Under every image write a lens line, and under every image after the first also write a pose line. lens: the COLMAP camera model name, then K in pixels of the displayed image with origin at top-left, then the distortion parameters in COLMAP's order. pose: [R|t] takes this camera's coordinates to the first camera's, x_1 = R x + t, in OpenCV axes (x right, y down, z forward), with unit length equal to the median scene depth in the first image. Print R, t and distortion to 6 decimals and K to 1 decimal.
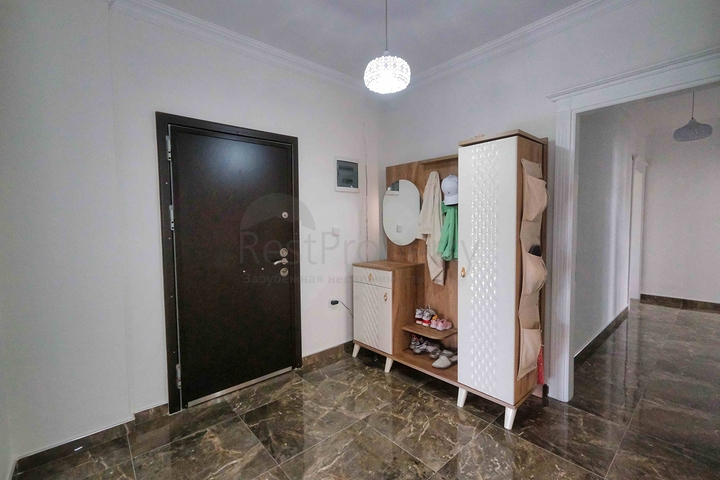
lens RADIAL K [[315.7, 0, 359.3], [0, 315.7, 239.0], [0, 0, 1]] dist [-0.004386, -0.000229]
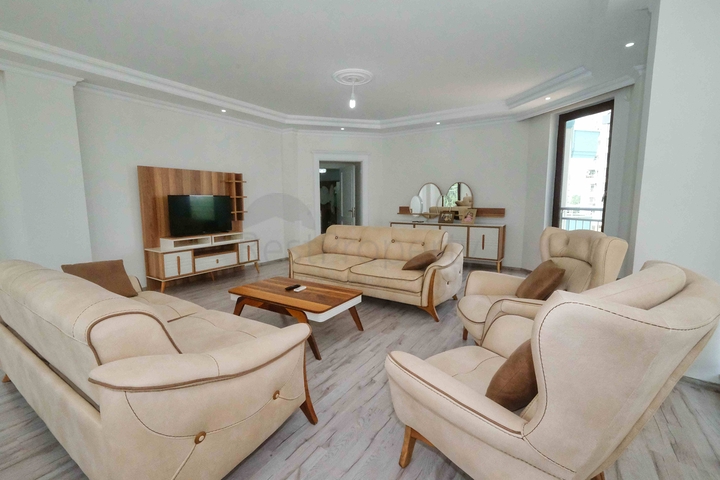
lens RADIAL K [[315.7, 0, 360.5], [0, 315.7, 242.0], [0, 0, 1]] dist [-0.004386, -0.000229]
pose [[0.962055, -0.030588, 0.271135, -0.513153], [0.009753, 0.996916, 0.077863, 0.196996], [-0.272681, -0.072264, 0.959387, -2.957362]]
